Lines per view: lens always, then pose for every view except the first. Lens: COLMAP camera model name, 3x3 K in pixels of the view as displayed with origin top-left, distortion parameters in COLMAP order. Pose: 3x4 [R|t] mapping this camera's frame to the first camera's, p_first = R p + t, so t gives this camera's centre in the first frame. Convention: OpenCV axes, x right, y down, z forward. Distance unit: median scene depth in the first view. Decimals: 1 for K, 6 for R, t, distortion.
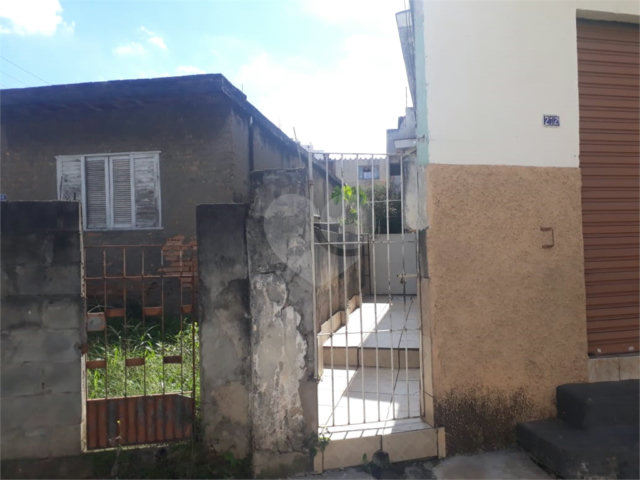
lens RADIAL K [[505.4, 0, 319.1], [0, 505.4, 244.4], [0, 0, 1]] dist [0.065207, -0.136845]
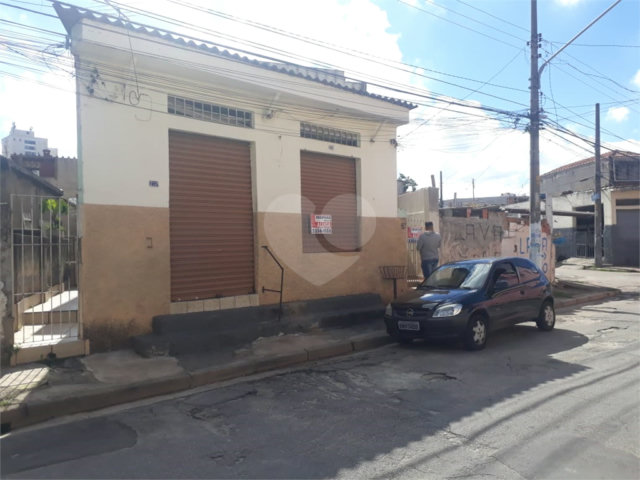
lens RADIAL K [[524.9, 0, 318.9], [0, 524.9, 242.2], [0, 0, 1]] dist [0.006269, -0.004341]
pose [[0.884455, 0.012486, 0.466458, 0.077417], [-0.008169, 0.999903, -0.011277, 0.002259], [-0.466554, 0.006163, 0.884471, -1.140312]]
